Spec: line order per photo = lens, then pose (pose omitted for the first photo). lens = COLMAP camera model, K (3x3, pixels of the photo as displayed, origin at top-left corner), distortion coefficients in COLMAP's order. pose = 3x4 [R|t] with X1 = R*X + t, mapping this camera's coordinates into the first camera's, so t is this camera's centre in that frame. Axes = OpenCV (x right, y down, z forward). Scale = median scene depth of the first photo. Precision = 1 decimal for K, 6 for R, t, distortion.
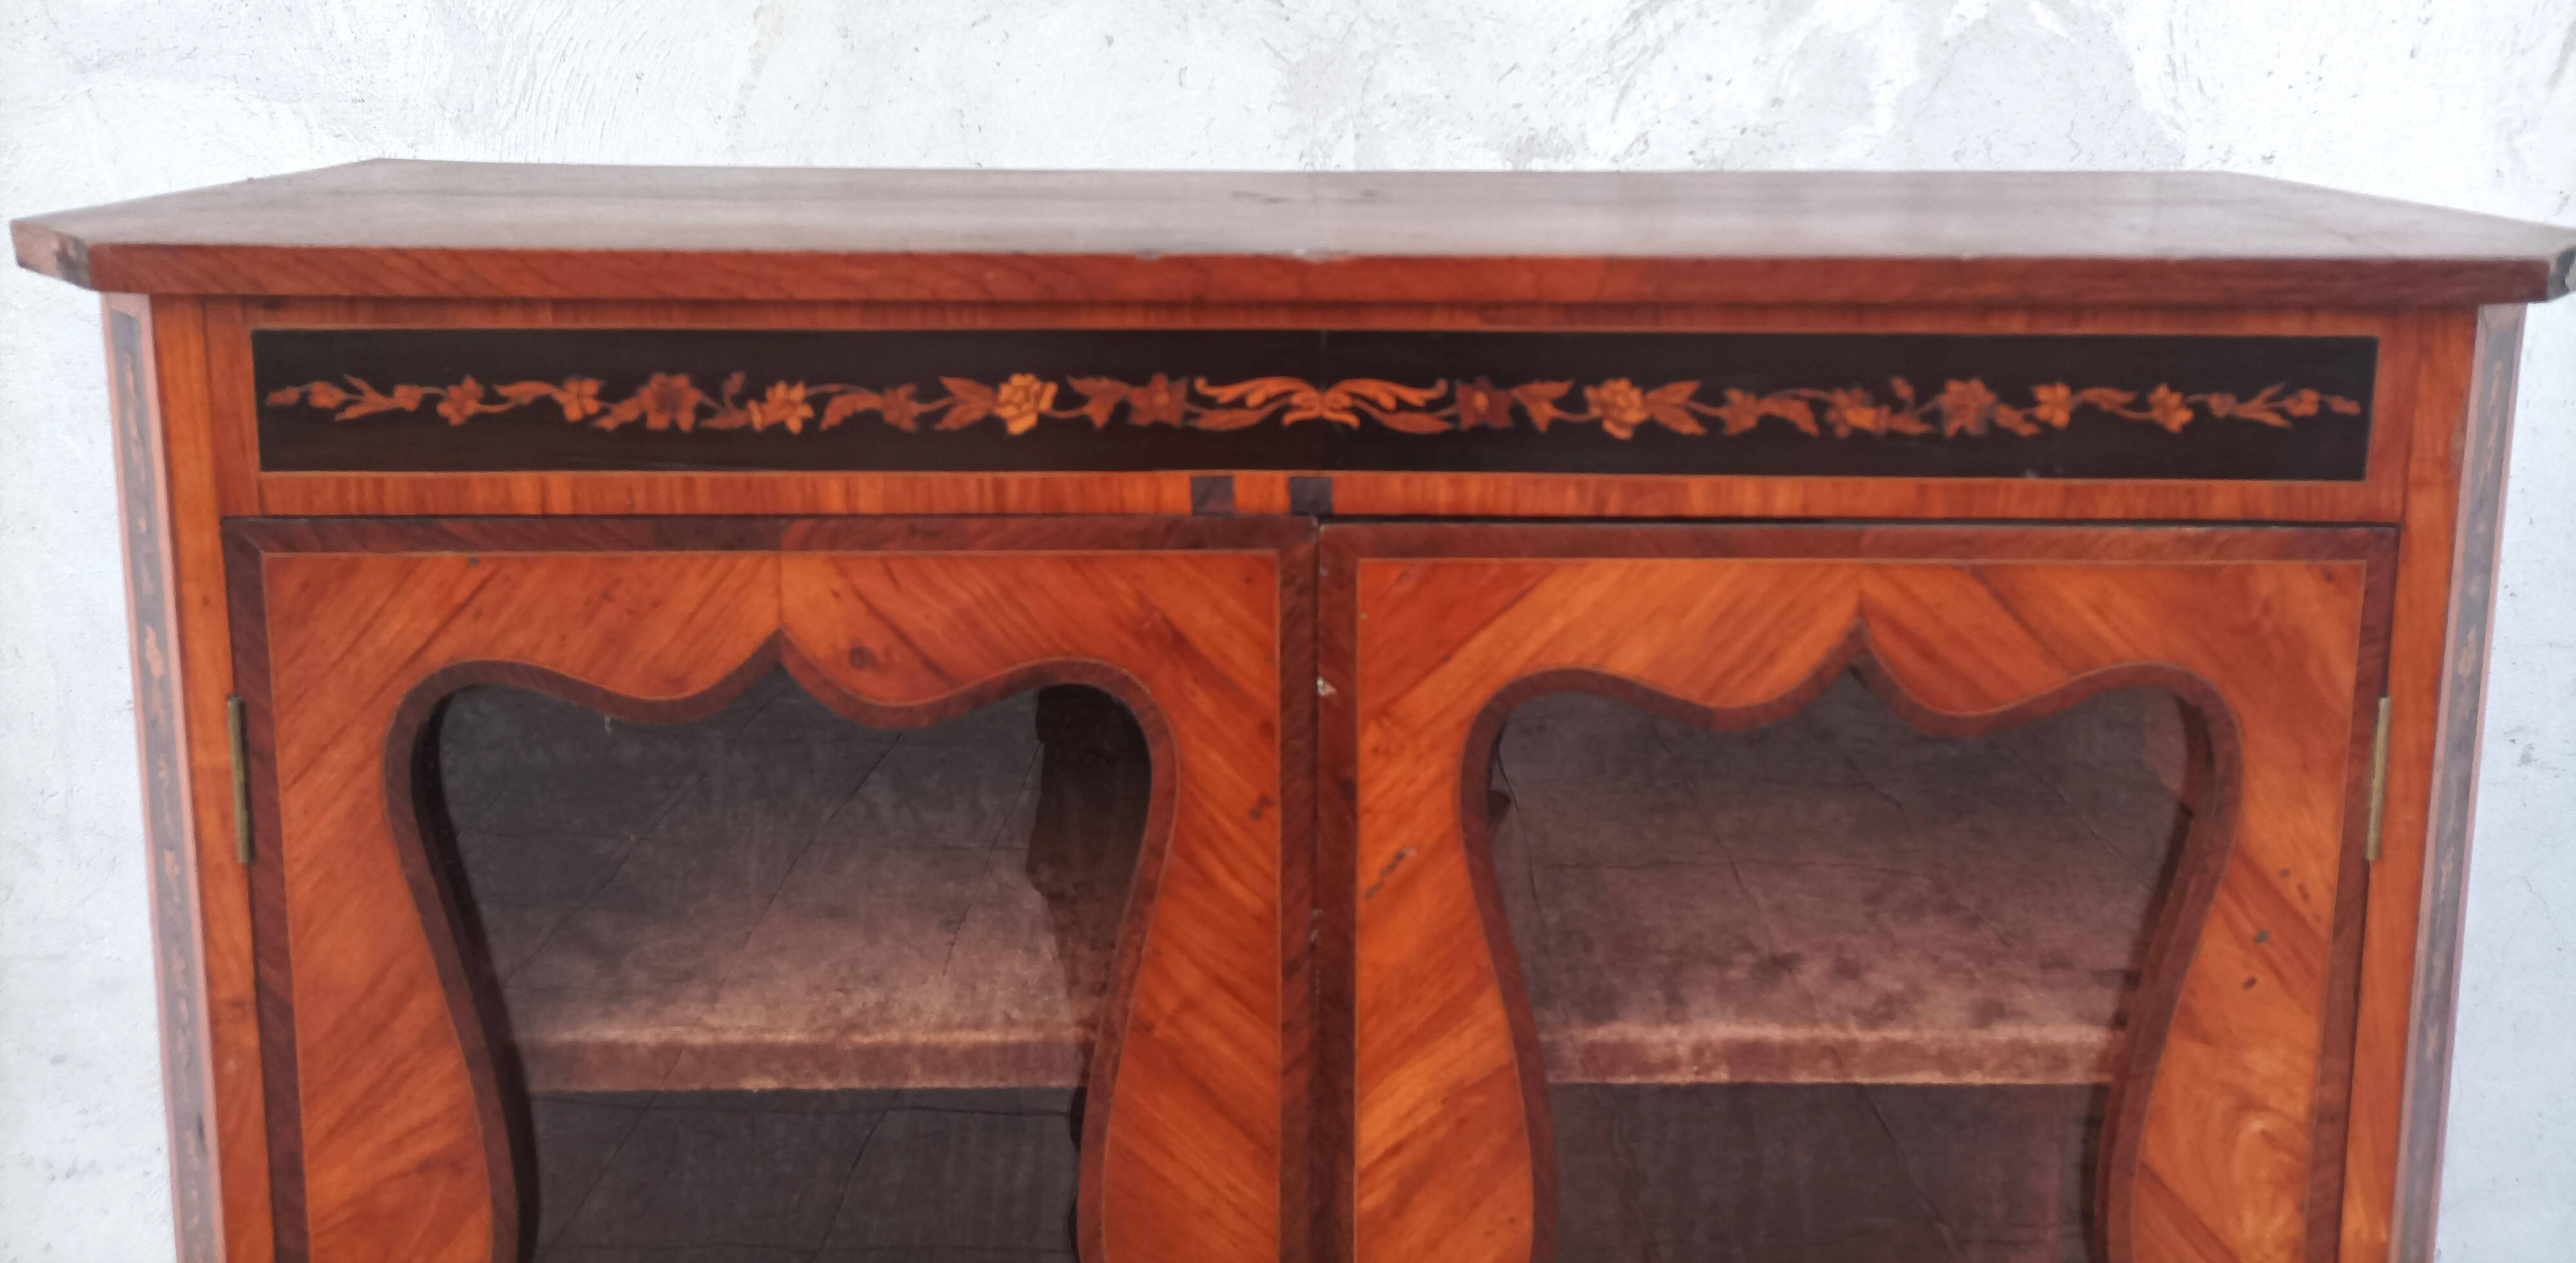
lens RADIAL K [[1924.8, 0, 1283.9], [0, 1924.8, 276.6], [0, 0, 1]] dist [0.052671, -0.056267]
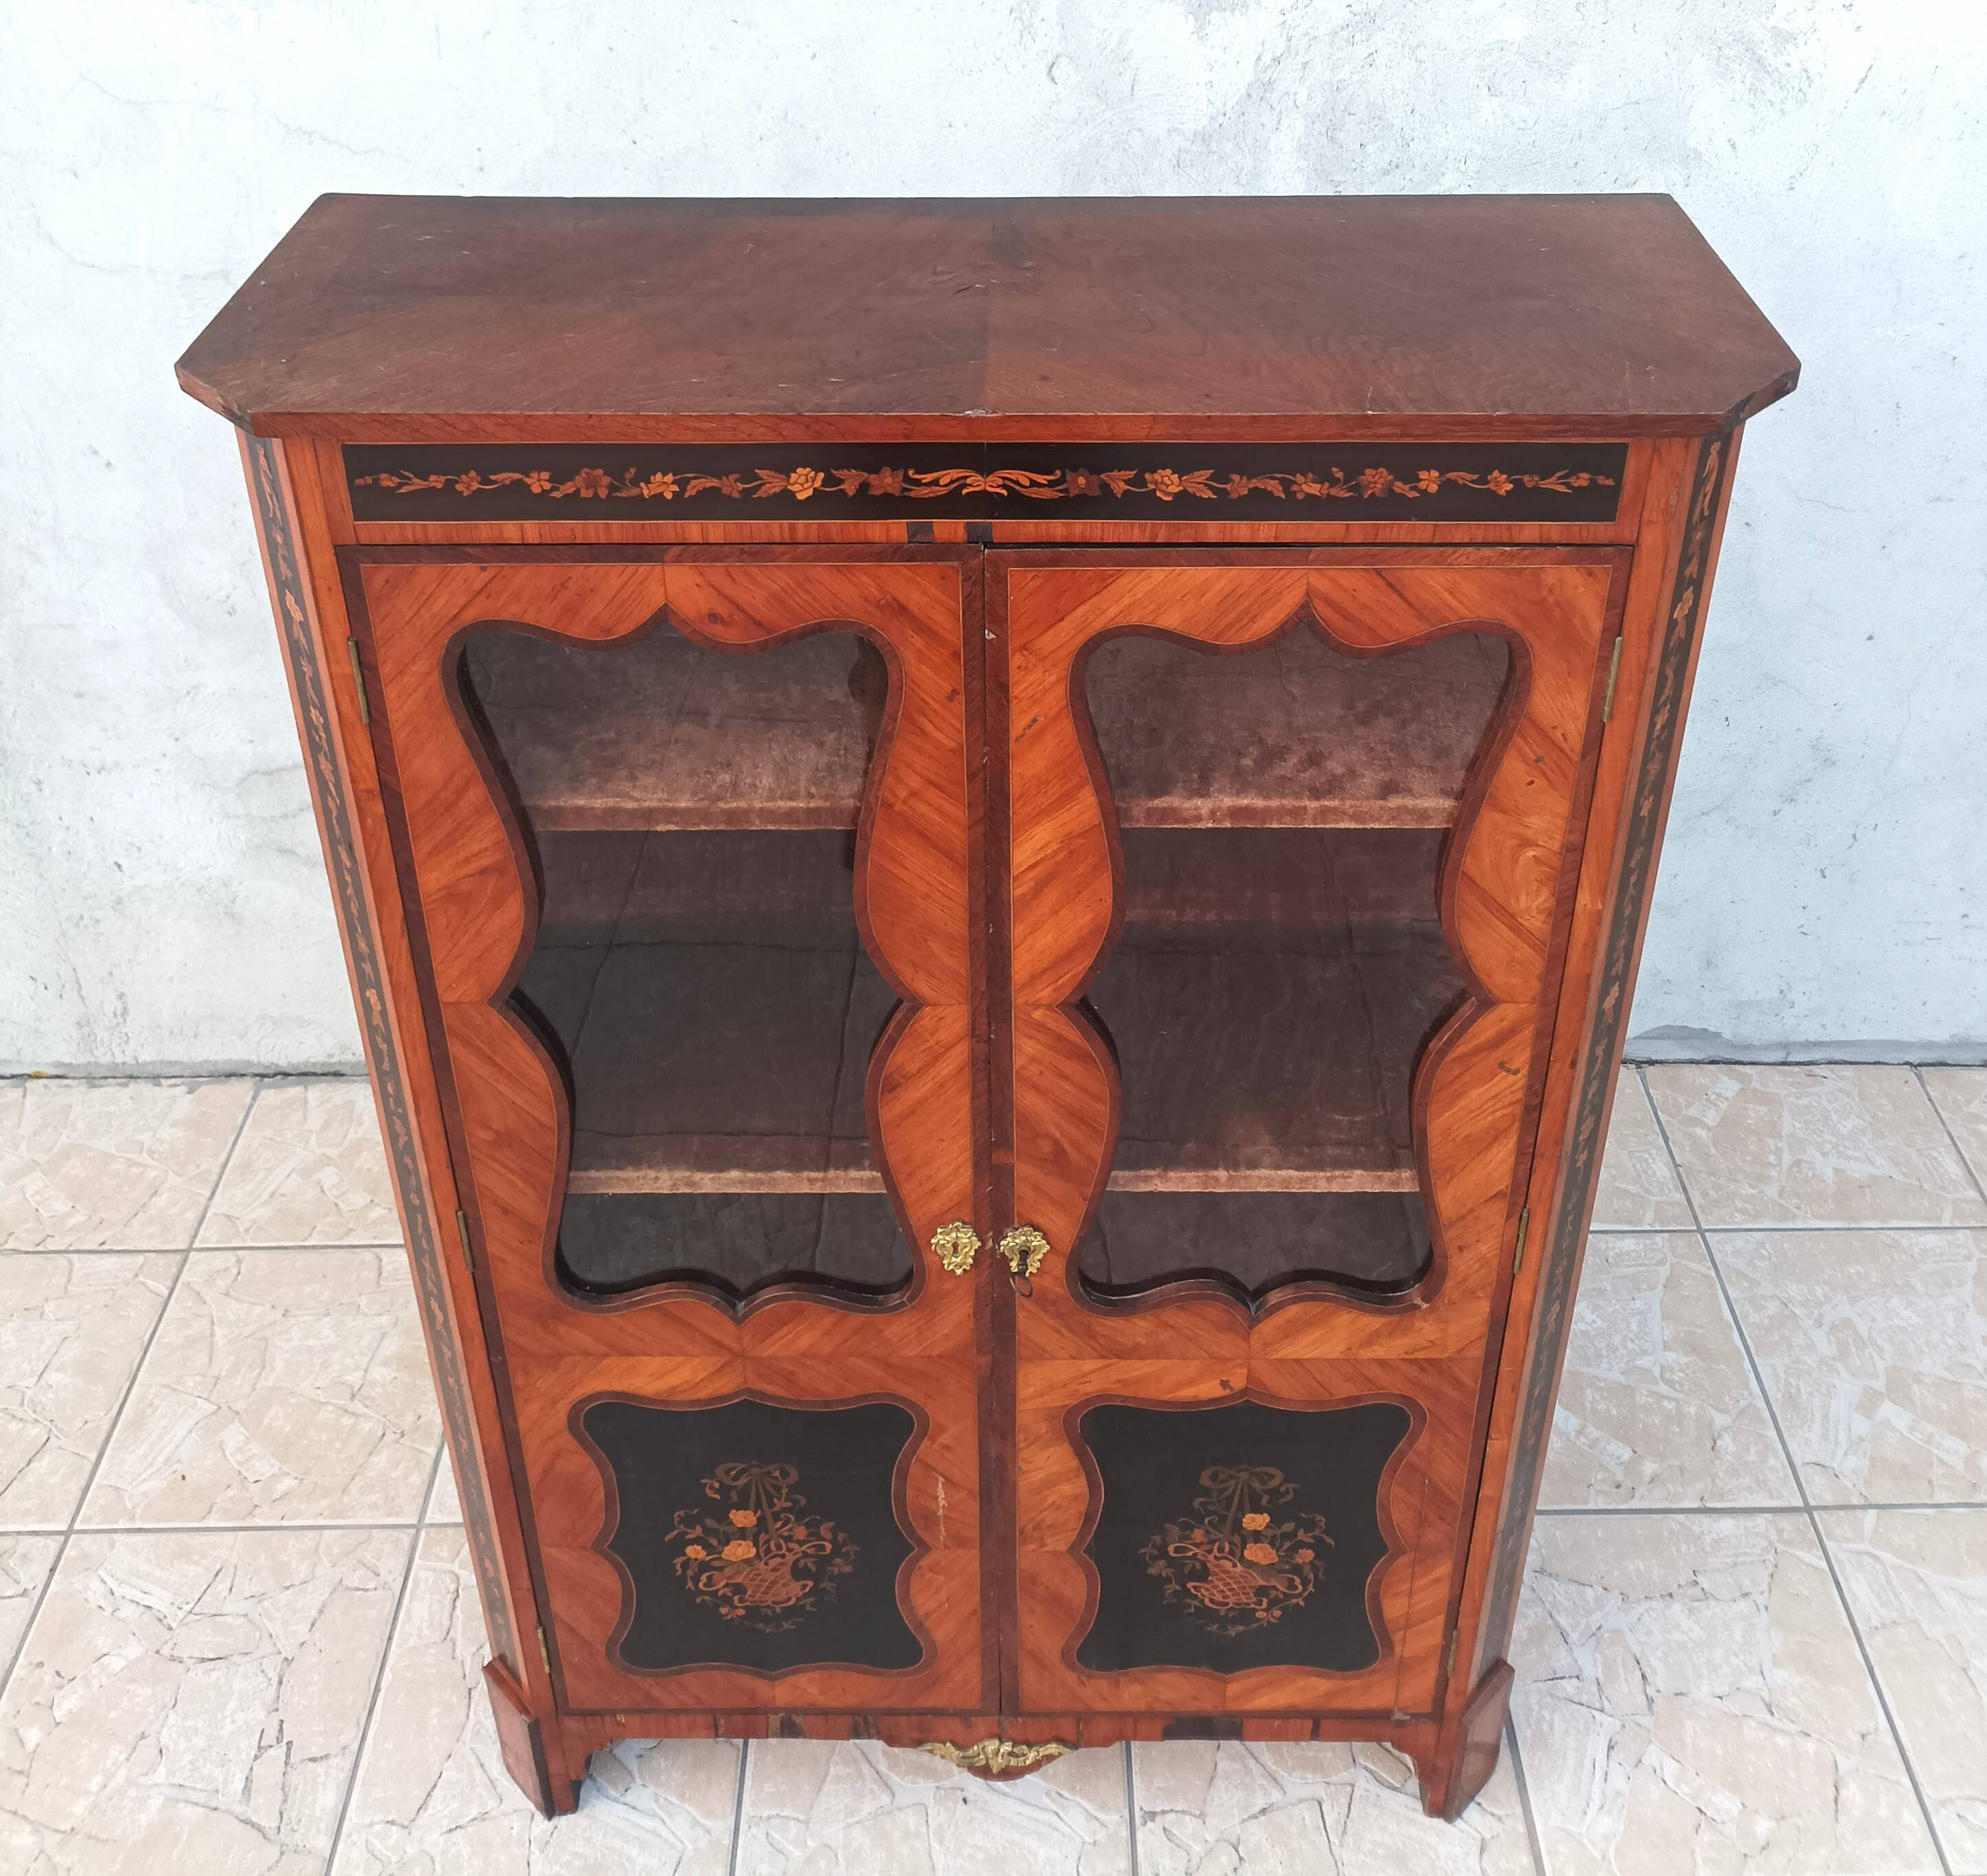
lens RADIAL K [[2056.7, 0, 1007.6], [0, 2056.7, 523.7], [0, 0, 1]] dist [0.047586, -0.049398]
pose [[0.999841, 0.000653, -0.017817, 0.069579], [0.005860, 0.931783, 0.362970, -0.534624], [0.016839, -0.363016, 0.931631, -0.646476]]
